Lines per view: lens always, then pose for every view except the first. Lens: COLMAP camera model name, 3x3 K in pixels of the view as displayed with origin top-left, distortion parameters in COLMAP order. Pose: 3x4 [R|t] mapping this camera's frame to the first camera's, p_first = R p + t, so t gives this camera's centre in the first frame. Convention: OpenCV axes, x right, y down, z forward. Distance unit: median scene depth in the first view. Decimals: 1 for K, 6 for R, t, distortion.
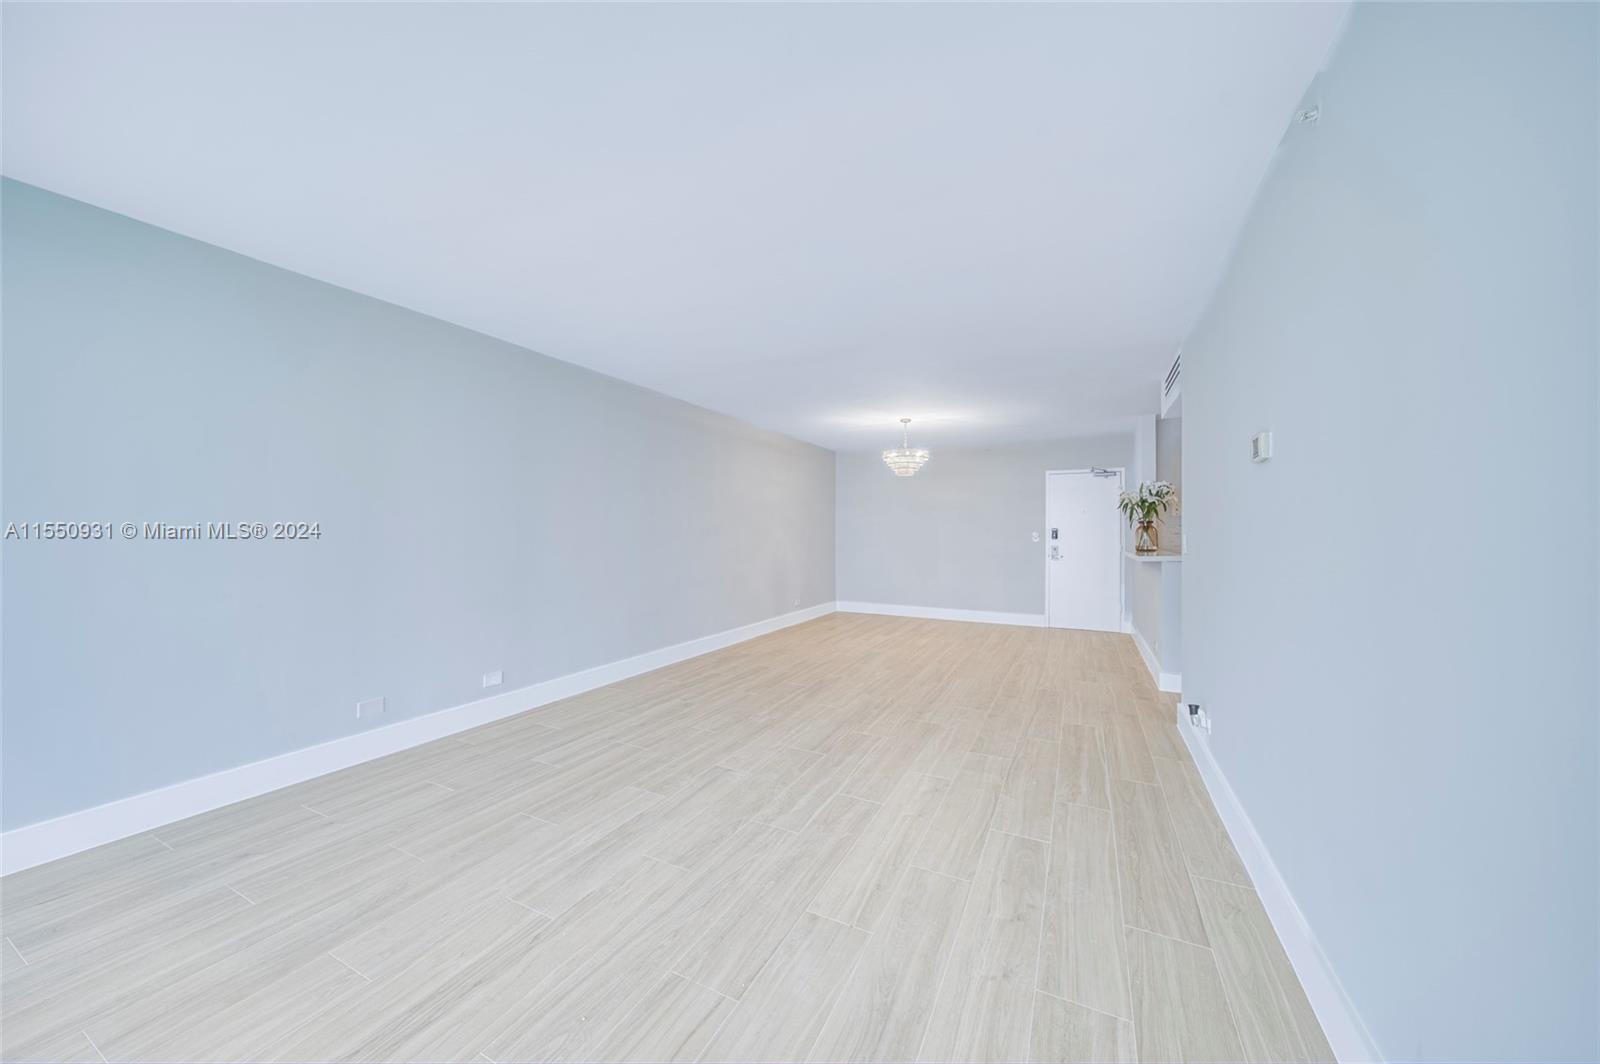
lens RADIAL K [[562.2, 0, 797.4], [0, 562.2, 529.9], [0, 0, 1]] dist [0.000760, -0.001574]
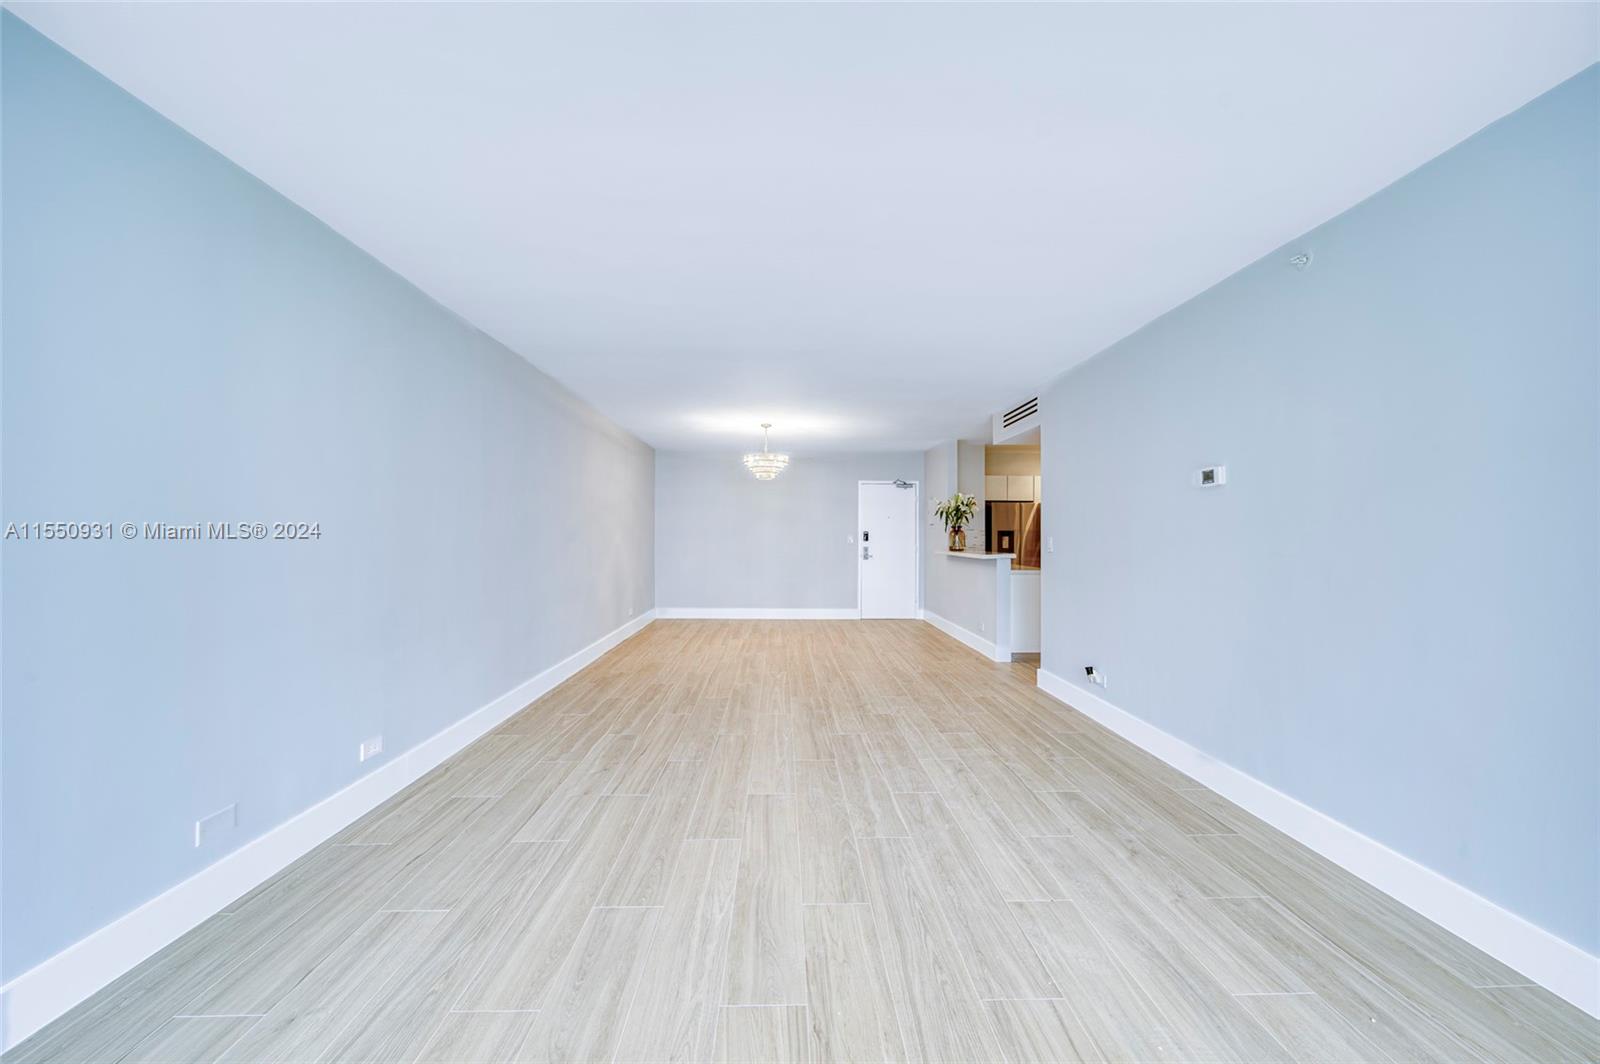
lens RADIAL K [[562.2, 0, 797.4], [0, 562.2, 529.9], [0, 0, 1]] dist [0.000760, -0.001574]
pose [[0.878465, 0.003160, 0.477797, -0.453296], [-0.001411, 0.999991, -0.004019, -0.002466], [-0.477805, 0.002856, 0.878461, 0.148516]]
